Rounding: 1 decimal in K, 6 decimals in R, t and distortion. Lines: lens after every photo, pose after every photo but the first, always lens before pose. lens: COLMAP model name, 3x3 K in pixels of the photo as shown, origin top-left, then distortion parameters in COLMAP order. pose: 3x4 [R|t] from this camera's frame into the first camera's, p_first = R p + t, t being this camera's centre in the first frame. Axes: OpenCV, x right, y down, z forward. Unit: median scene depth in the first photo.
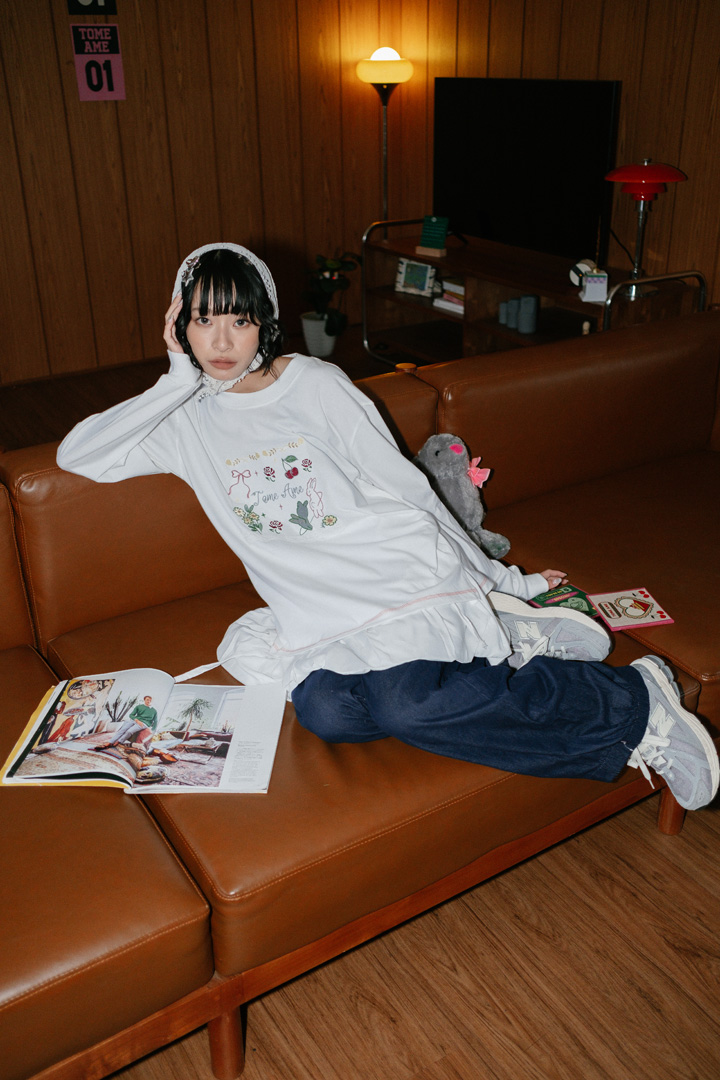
lens RADIAL K [[1012.6, 0, 360.0], [0, 1012.6, 540.0], [0, 0, 1]] dist [0.049346, -0.003911]
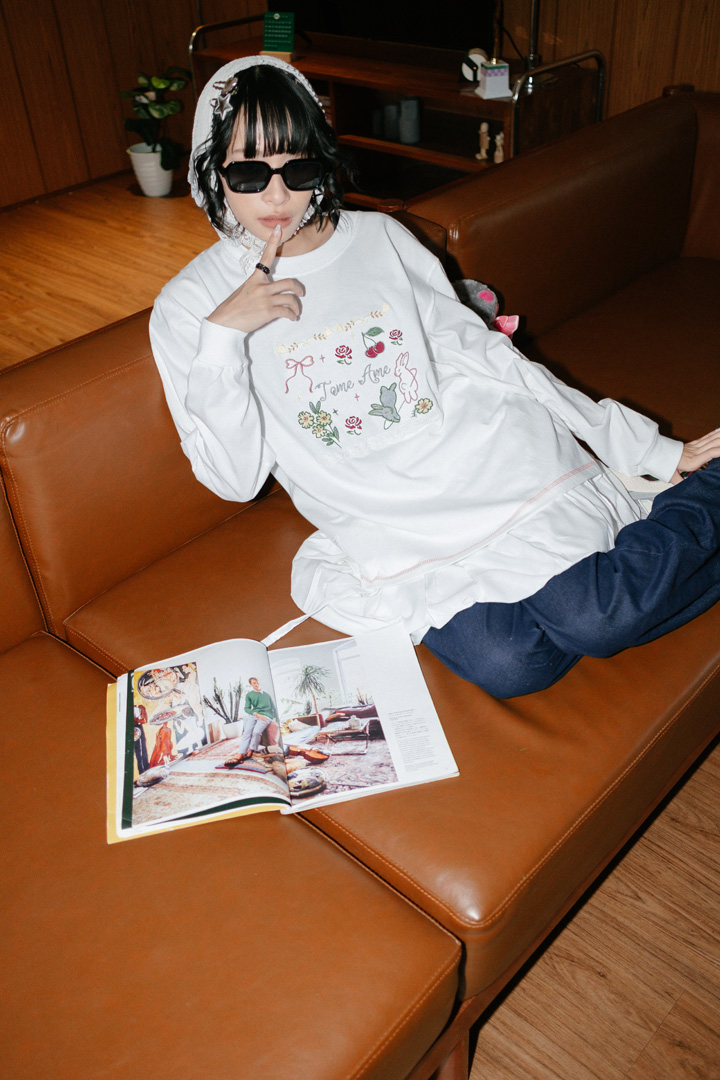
lens RADIAL K [[1010.6, 0, 360.0], [0, 1010.6, 540.0], [0, 0, 1]] dist [0.014992, 0.018303]
pose [[0.966808, -0.176806, 0.184449, -0.254146], [0.143784, 0.973239, 0.179255, -0.076896], [-0.211206, -0.146784, 0.966357, 0.249540]]
